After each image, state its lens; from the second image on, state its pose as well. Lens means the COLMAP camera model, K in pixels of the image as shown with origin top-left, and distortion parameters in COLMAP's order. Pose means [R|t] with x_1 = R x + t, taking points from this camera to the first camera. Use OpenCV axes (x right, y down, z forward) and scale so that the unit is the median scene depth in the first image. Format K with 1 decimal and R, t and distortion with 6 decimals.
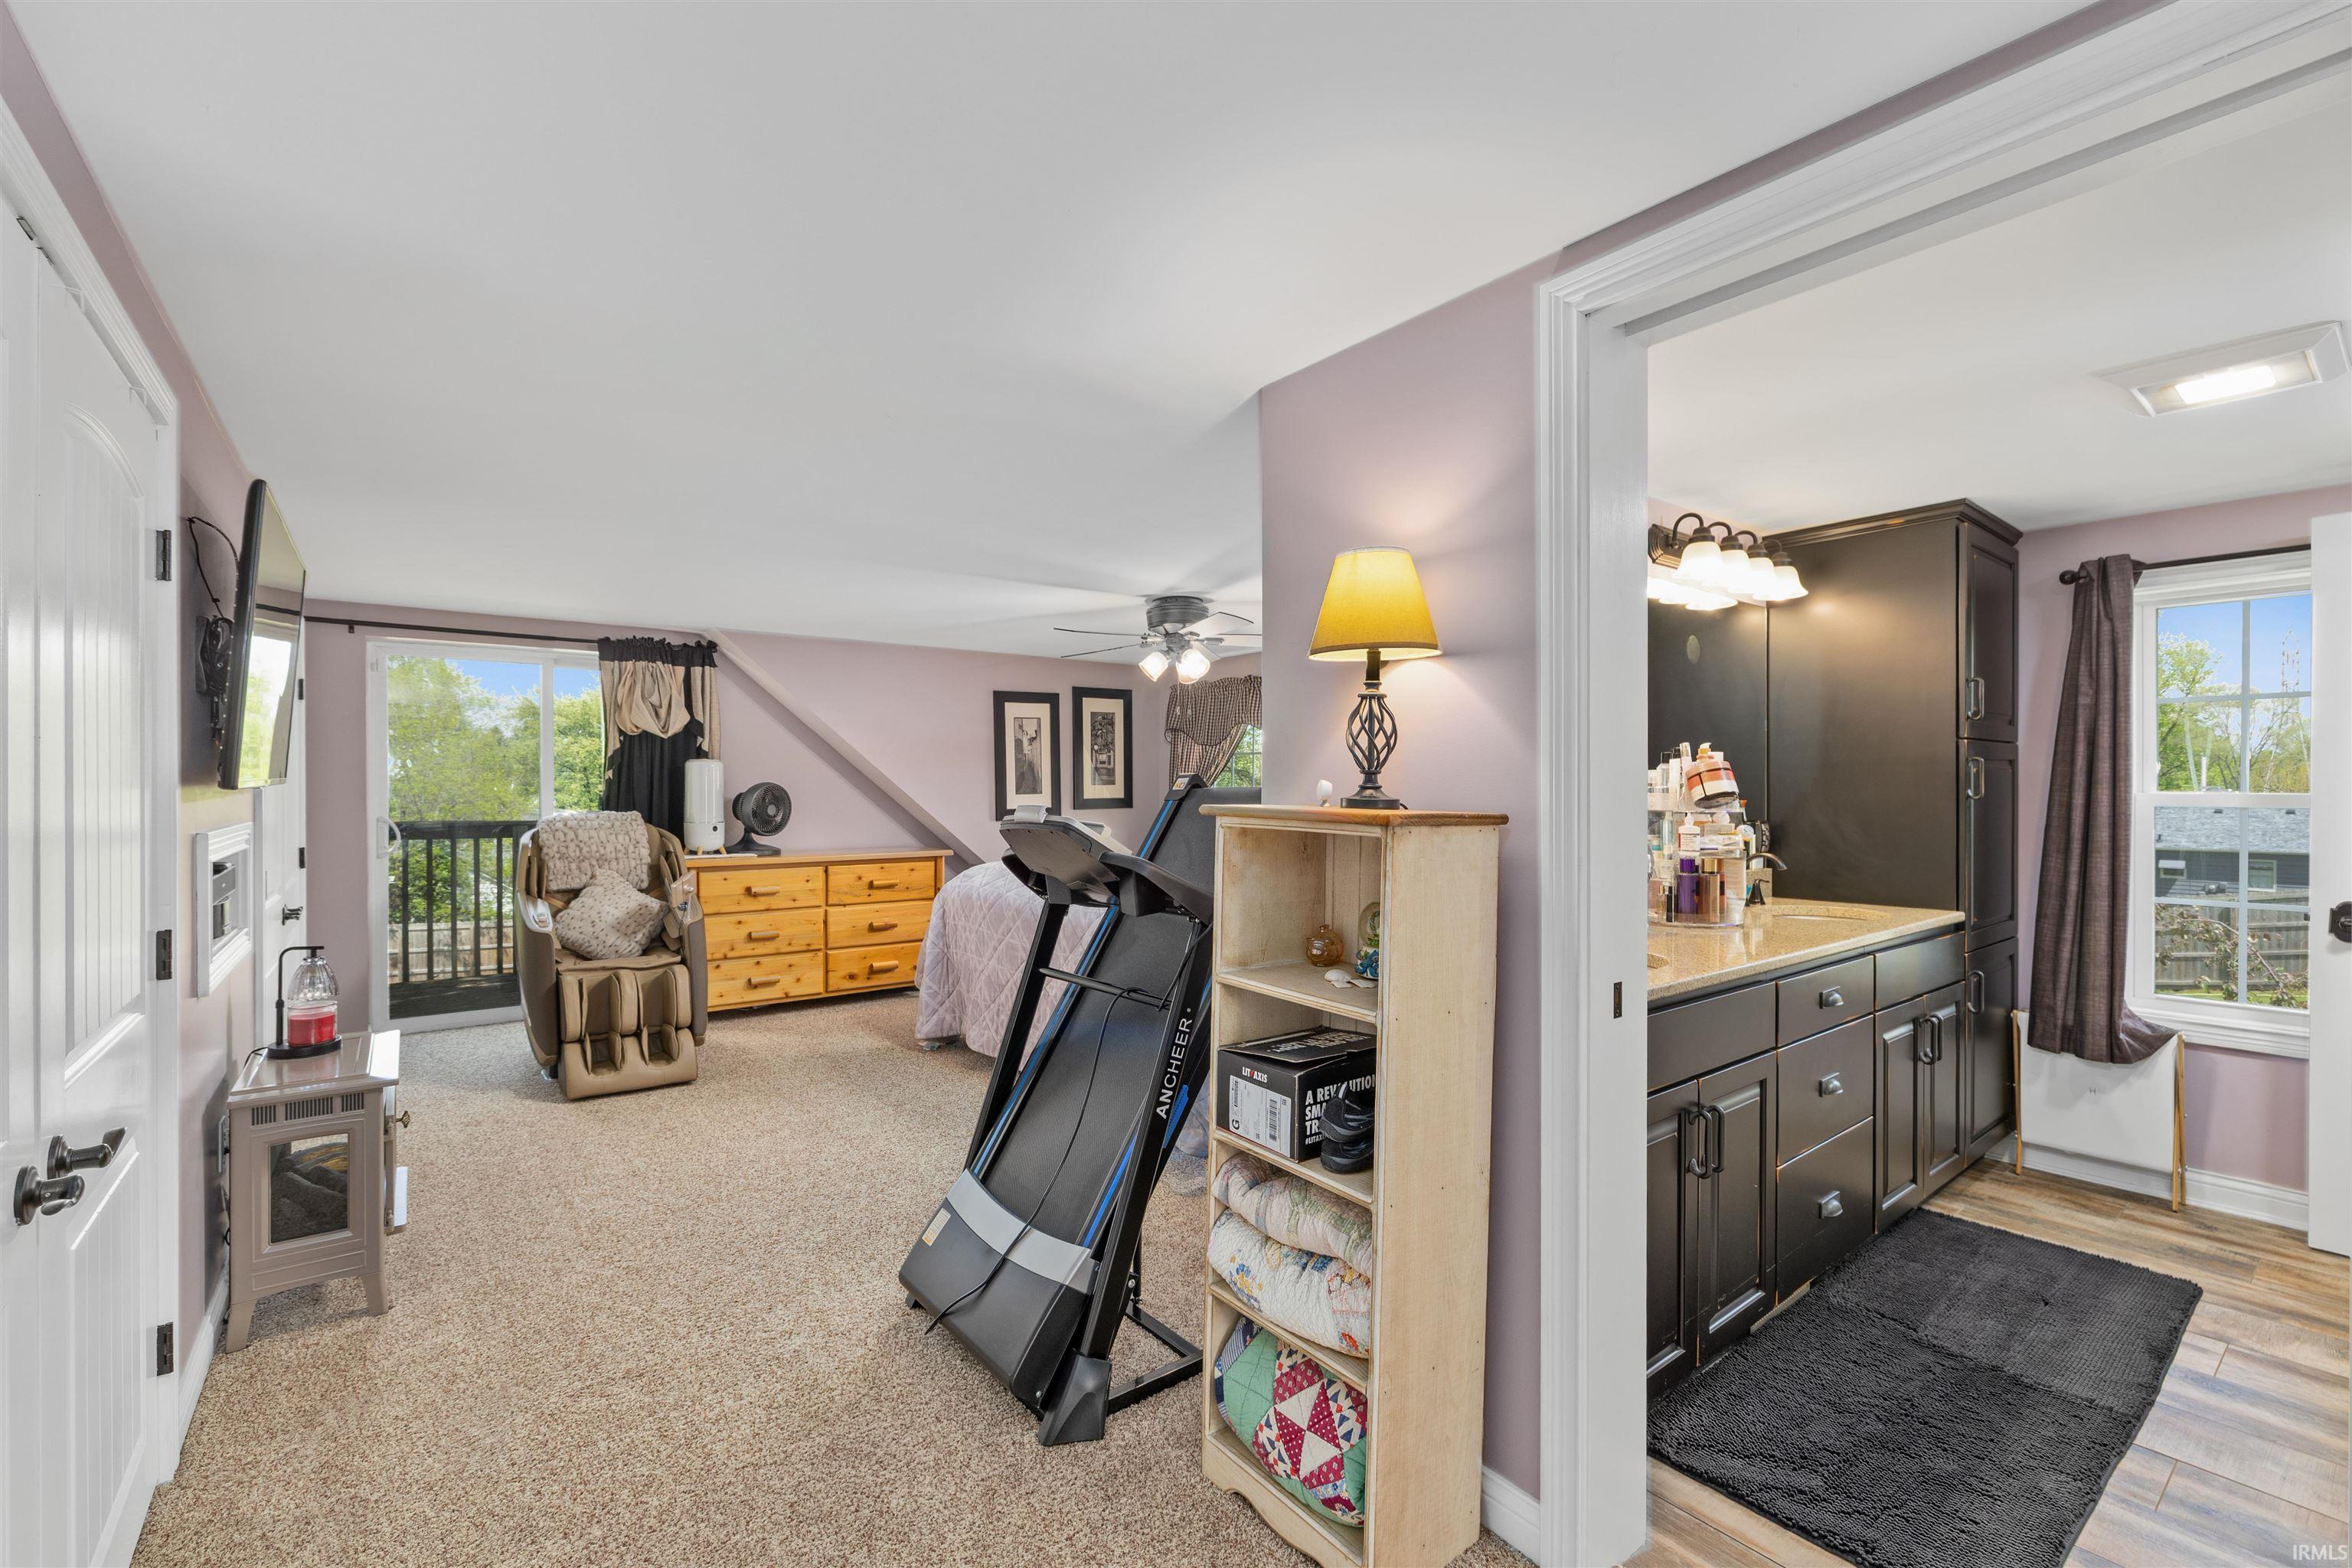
lens RADIAL K [[991.9, 0, 1164.4], [0, 991.9, 799.3], [0, 0, 1]] dist [0.000067, -0.000566]
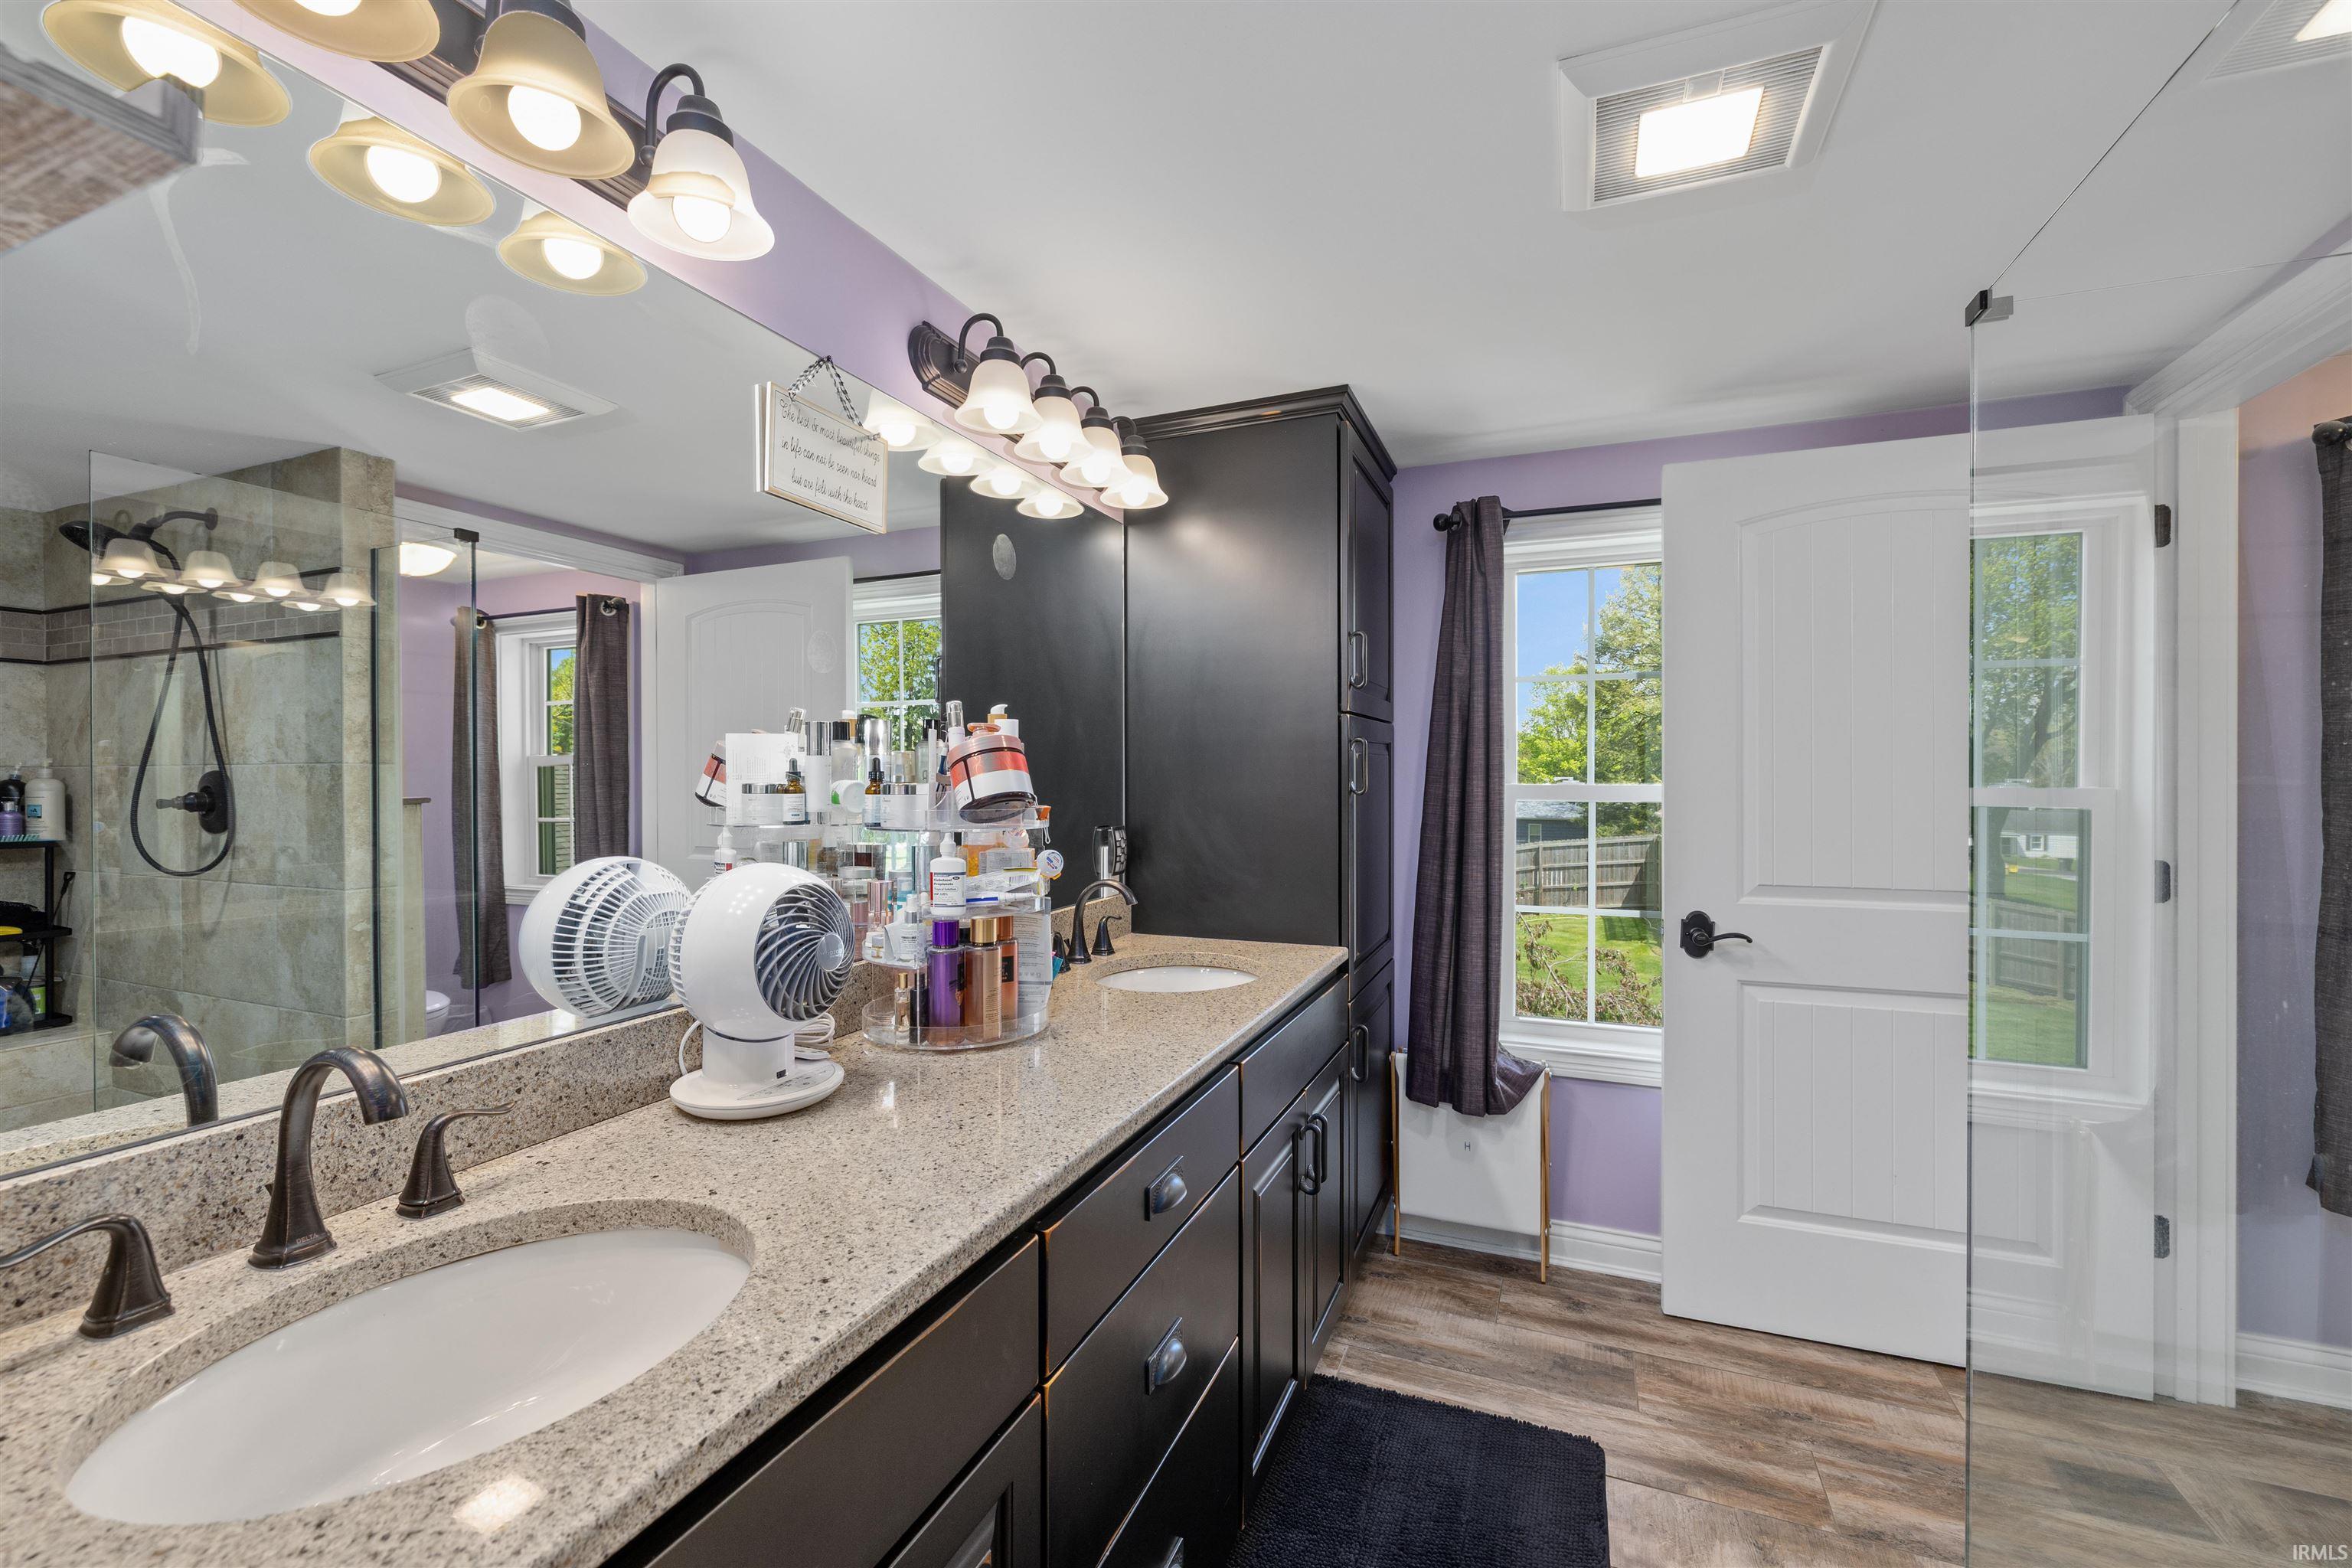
lens RADIAL K [[991.9, 0, 1174.9], [0, 991.9, 781.3], [0, 0, 1]] dist [0.000067, -0.000566]
pose [[0.863268, -0.004778, 0.504723, 0.321476], [0.003623, 0.999988, 0.003270, -0.012963], [-0.504733, -0.000994, 0.863275, 0.424464]]
